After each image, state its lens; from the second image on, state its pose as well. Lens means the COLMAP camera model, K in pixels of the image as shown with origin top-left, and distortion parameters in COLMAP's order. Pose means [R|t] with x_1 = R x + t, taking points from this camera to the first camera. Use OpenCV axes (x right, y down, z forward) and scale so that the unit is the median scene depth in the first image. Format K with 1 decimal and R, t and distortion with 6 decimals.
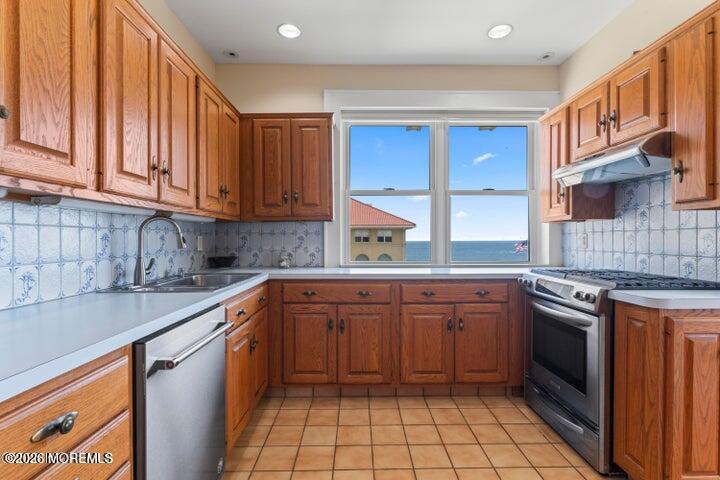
lens RADIAL K [[342.5, 0, 359.2], [0, 342.5, 239.8], [0, 0, 1]] dist [-0.003379, -0.000037]
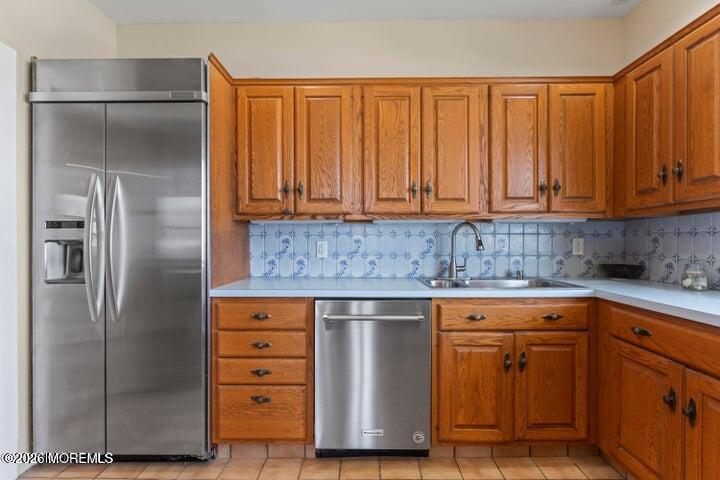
lens RADIAL K [[342.8, 0, 360.1], [0, 342.8, 242.1], [0, 0, 1]] dist [0.003400, 0.000263]
pose [[-0.021684, 0.002124, -0.999763, 0.477261], [-0.000988, 0.999997, 0.002146, -0.003113], [0.999764, 0.001034, -0.021682, 0.514083]]
